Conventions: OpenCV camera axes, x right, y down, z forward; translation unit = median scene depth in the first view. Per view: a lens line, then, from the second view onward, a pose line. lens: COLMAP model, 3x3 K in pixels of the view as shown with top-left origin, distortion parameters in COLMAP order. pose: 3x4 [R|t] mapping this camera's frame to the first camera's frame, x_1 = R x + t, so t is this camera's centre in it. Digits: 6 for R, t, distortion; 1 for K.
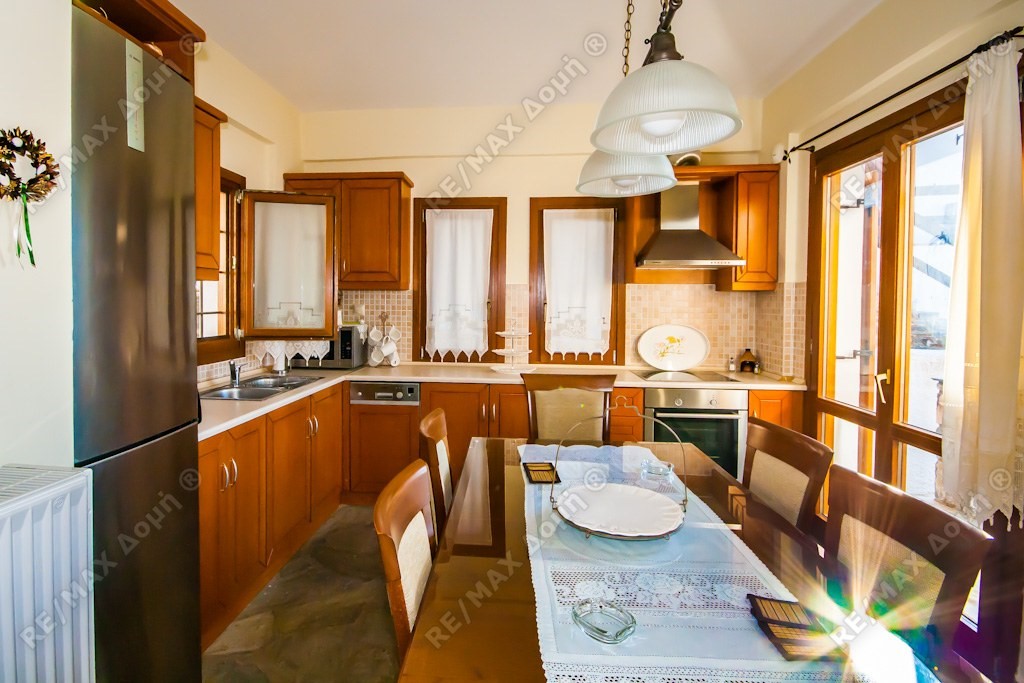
lens RADIAL K [[527.8, 0, 524.8], [0, 527.8, 318.7], [0, 0, 1]] dist [-0.010911, 0.000433]
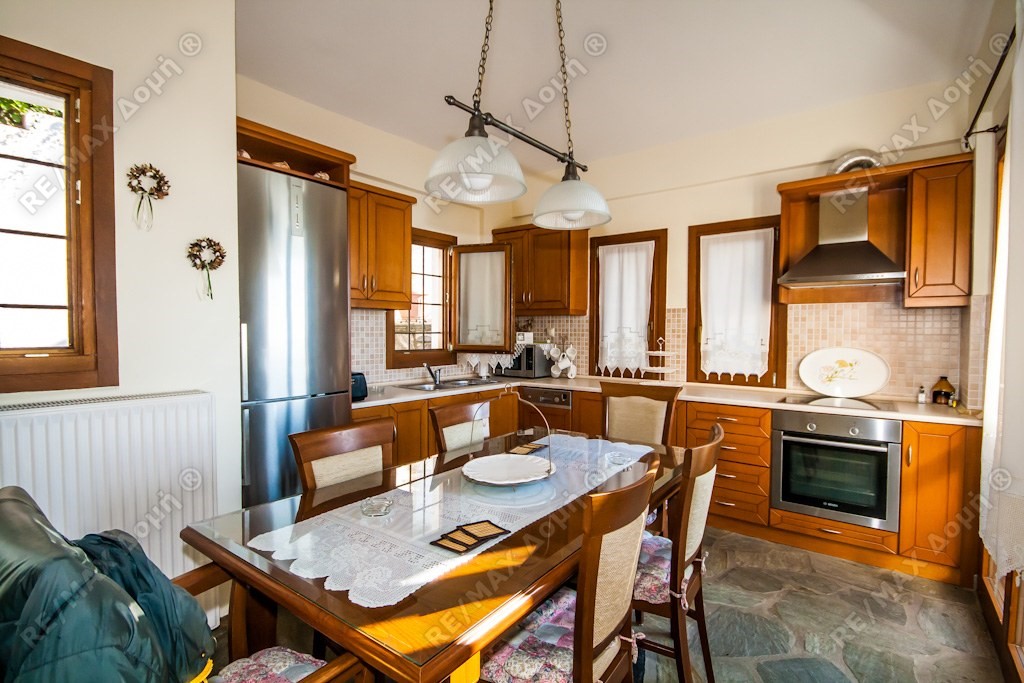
lens RADIAL K [[478.3, 0, 514.5], [0, 478.3, 348.0], [0, 0, 1]] dist [0.000977, -0.011309]
pose [[0.849359, 0.015071, -0.527601, 0.230770], [-0.012635, 0.999886, 0.008222, 0.013411], [0.527665, -0.000317, 0.849453, -0.005277]]
